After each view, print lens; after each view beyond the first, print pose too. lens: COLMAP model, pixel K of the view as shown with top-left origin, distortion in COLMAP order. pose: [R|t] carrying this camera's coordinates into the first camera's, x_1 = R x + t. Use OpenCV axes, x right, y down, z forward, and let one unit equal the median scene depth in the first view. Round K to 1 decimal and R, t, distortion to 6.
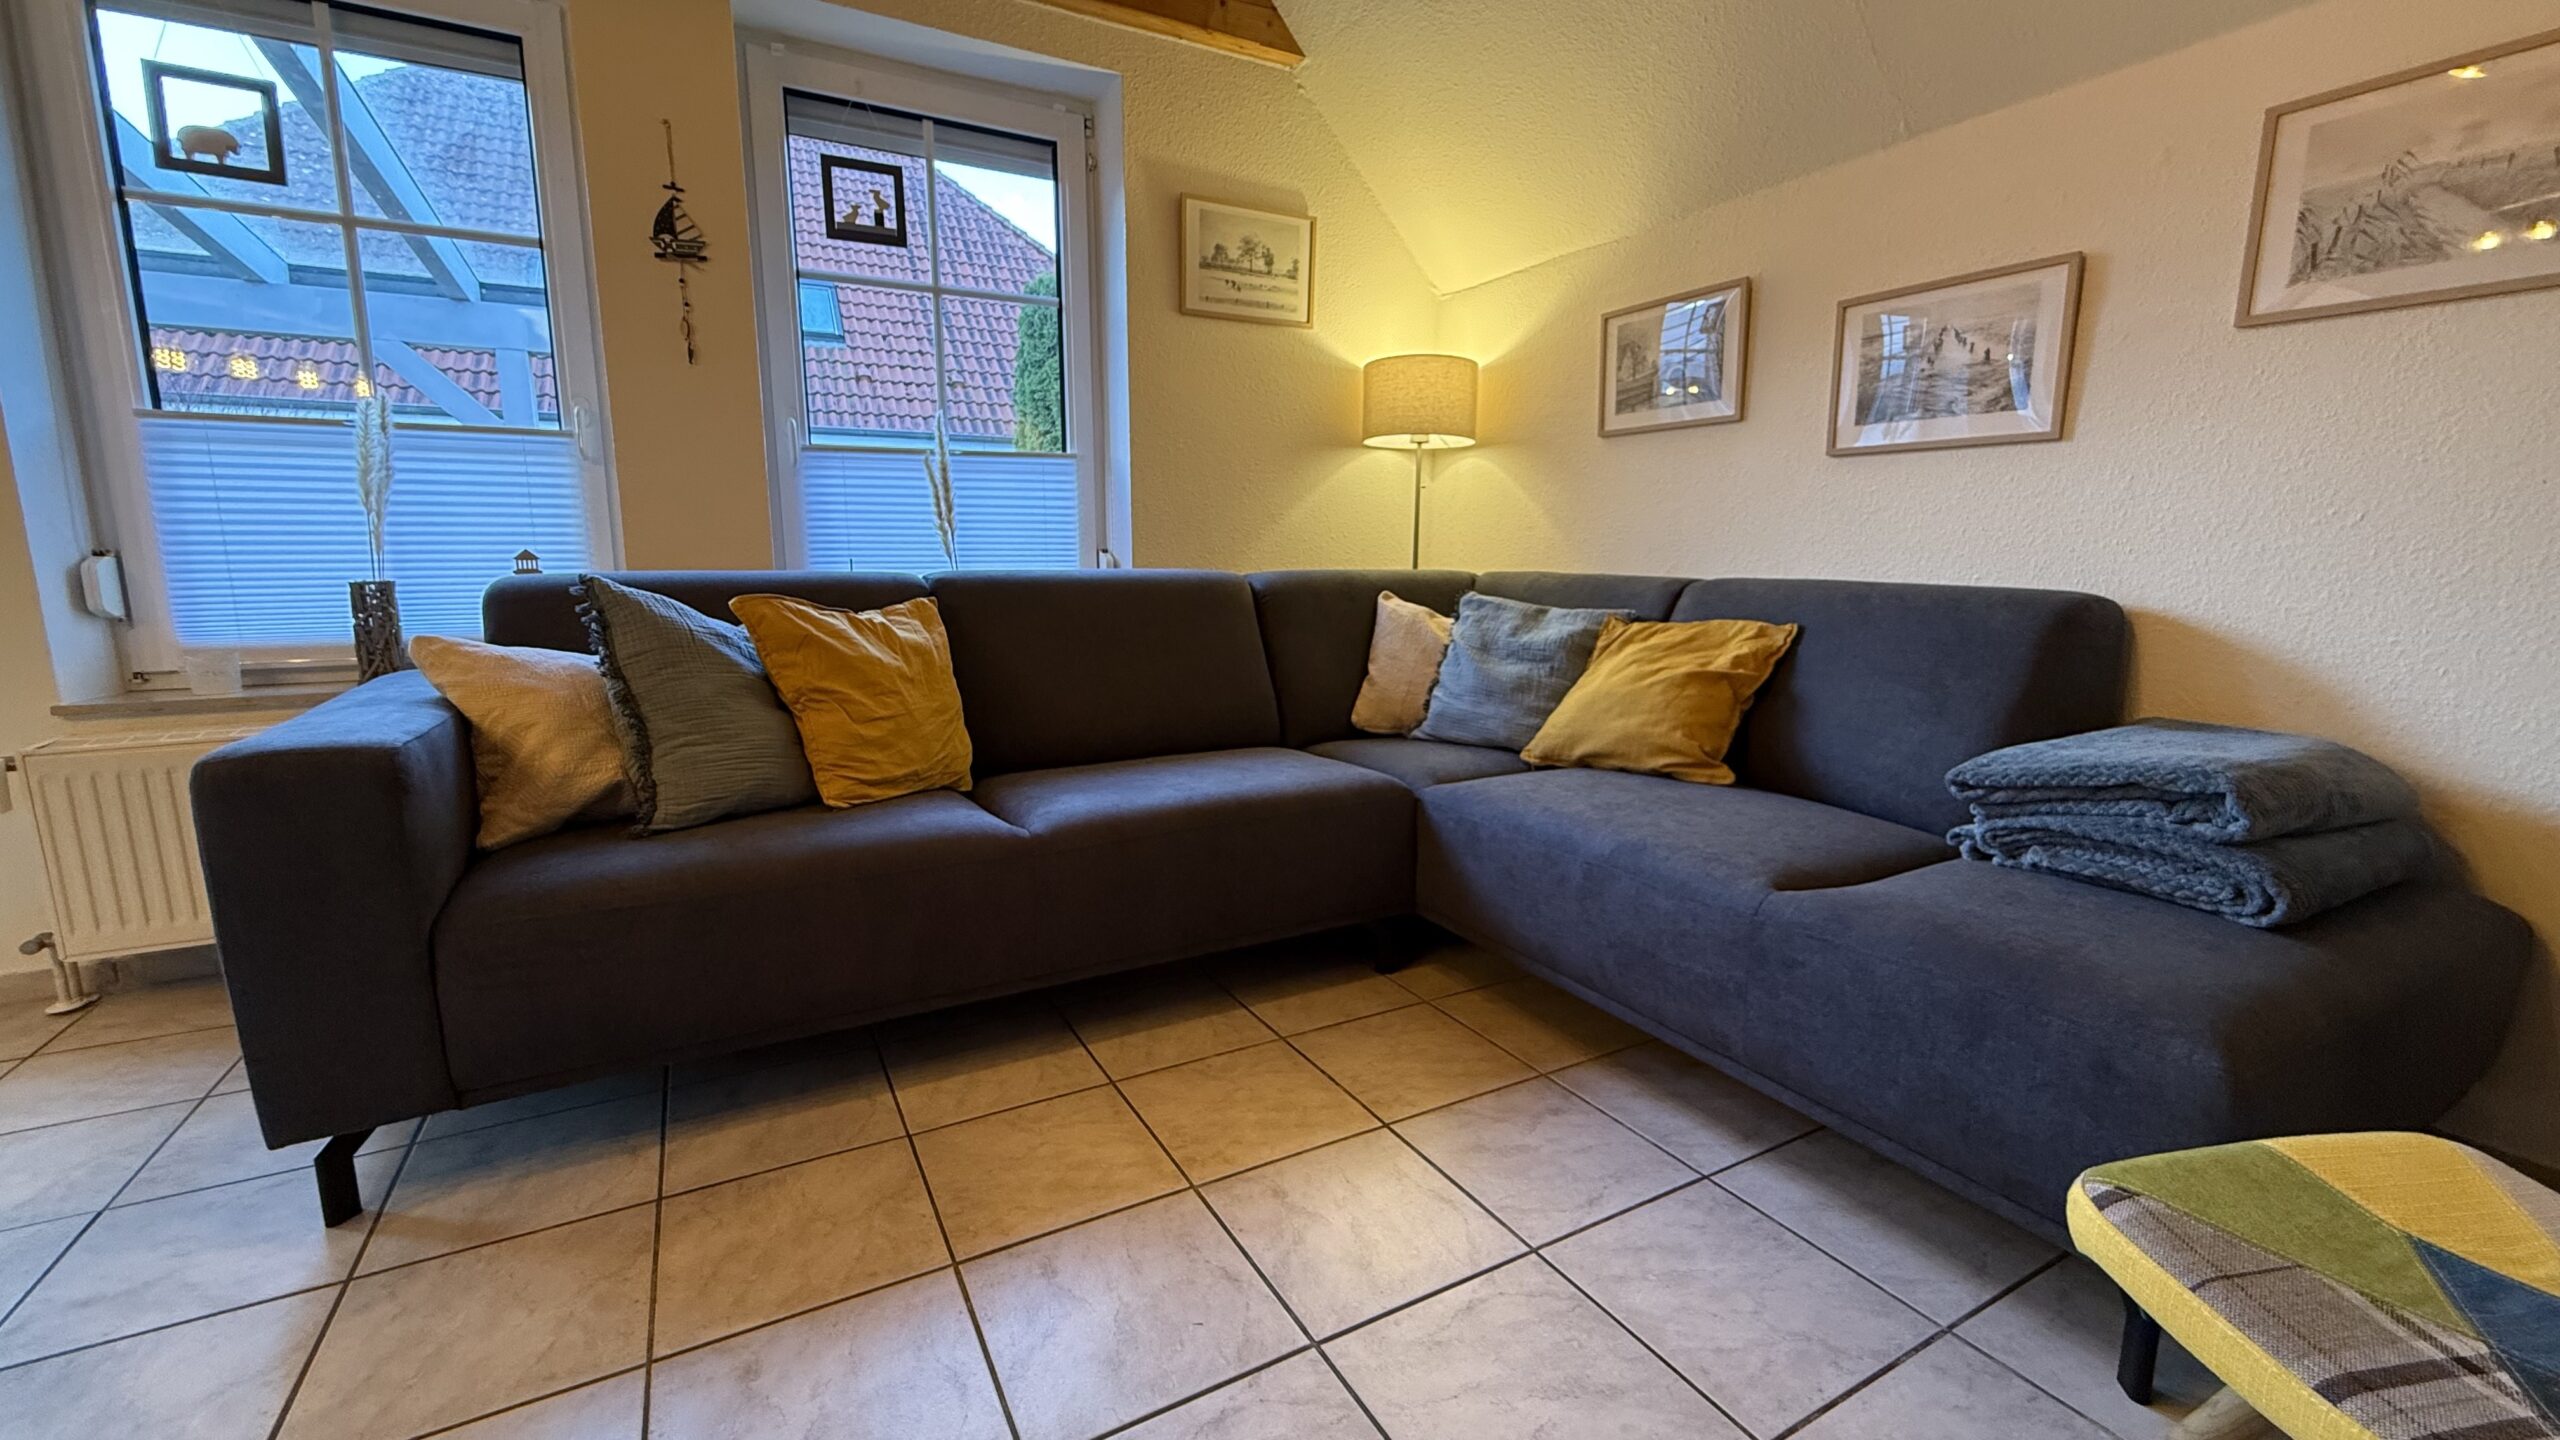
lens RADIAL K [[1022.6, 0, 1273.7], [0, 1022.6, 717.2], [0, 0, 1]] dist [-0.001647, -0.000355]
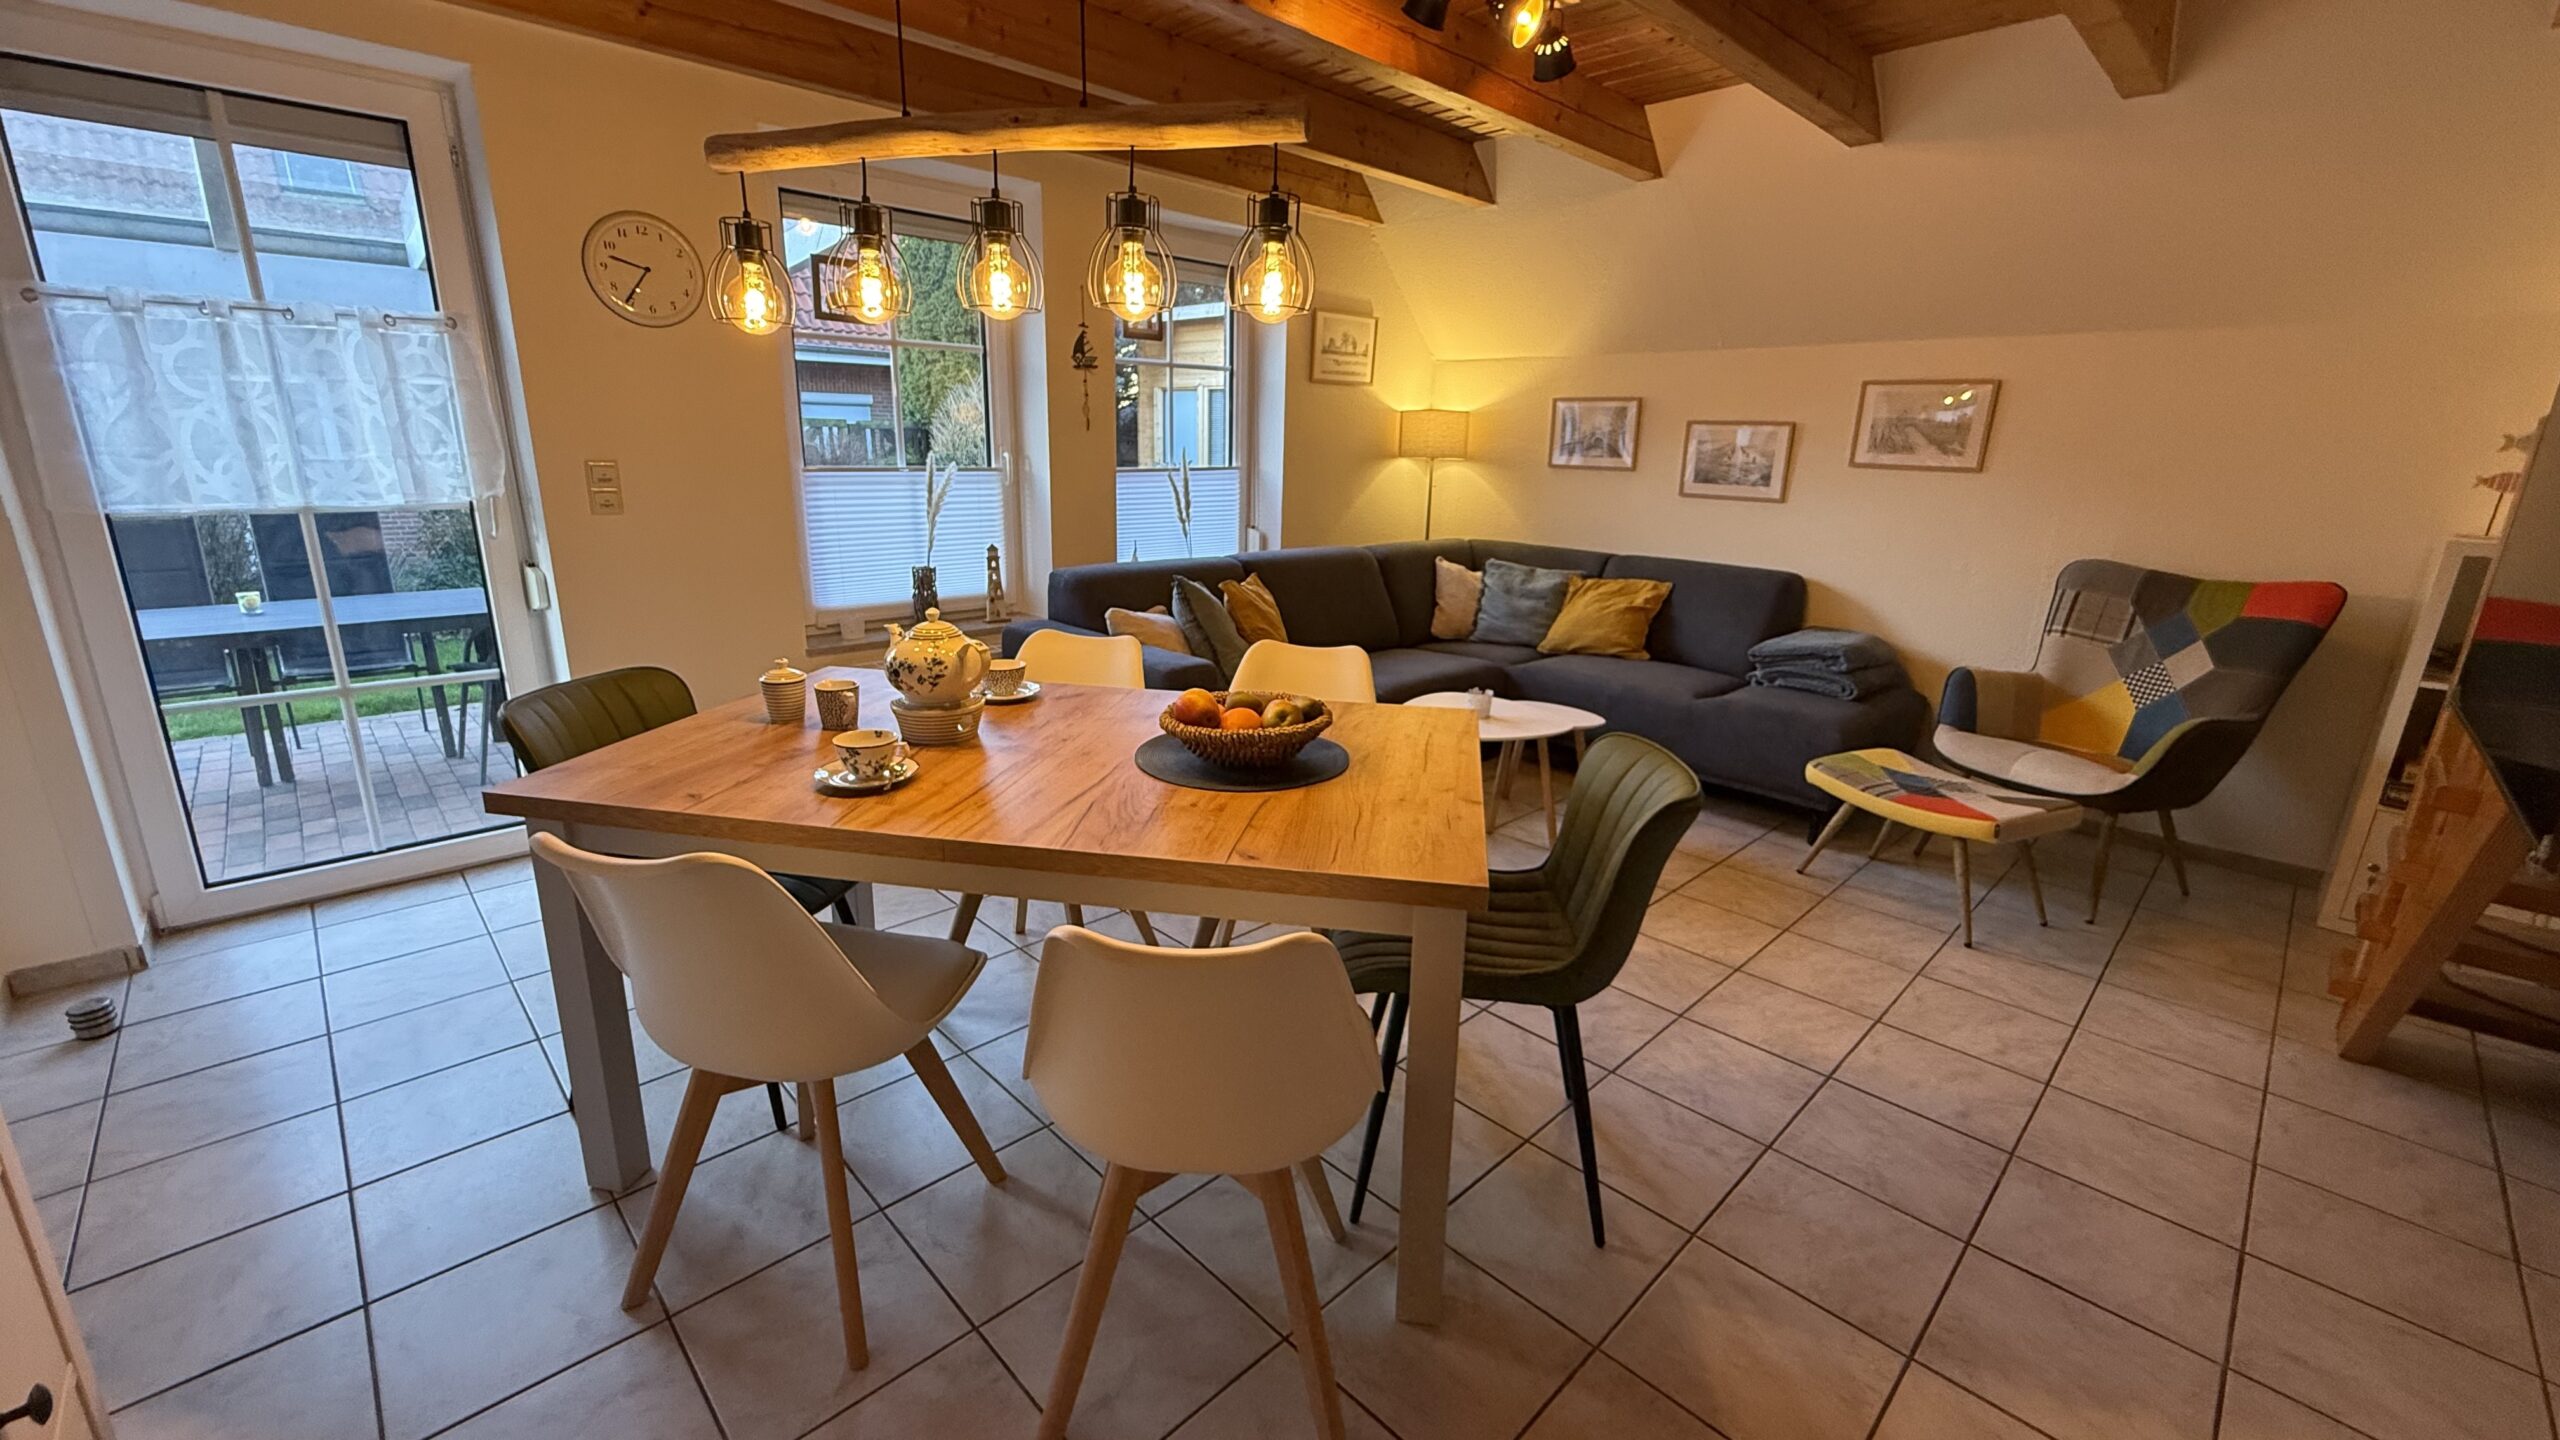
lens RADIAL K [[1022.6, 0, 1273.7], [0, 1022.6, 717.2], [0, 0, 1]] dist [-0.001647, -0.000355]
pose [[0.964867, -0.049871, 0.257963, -0.750890], [0.022250, 0.993803, 0.108905, -0.056424], [-0.261796, -0.099339, 0.959997, -0.752222]]
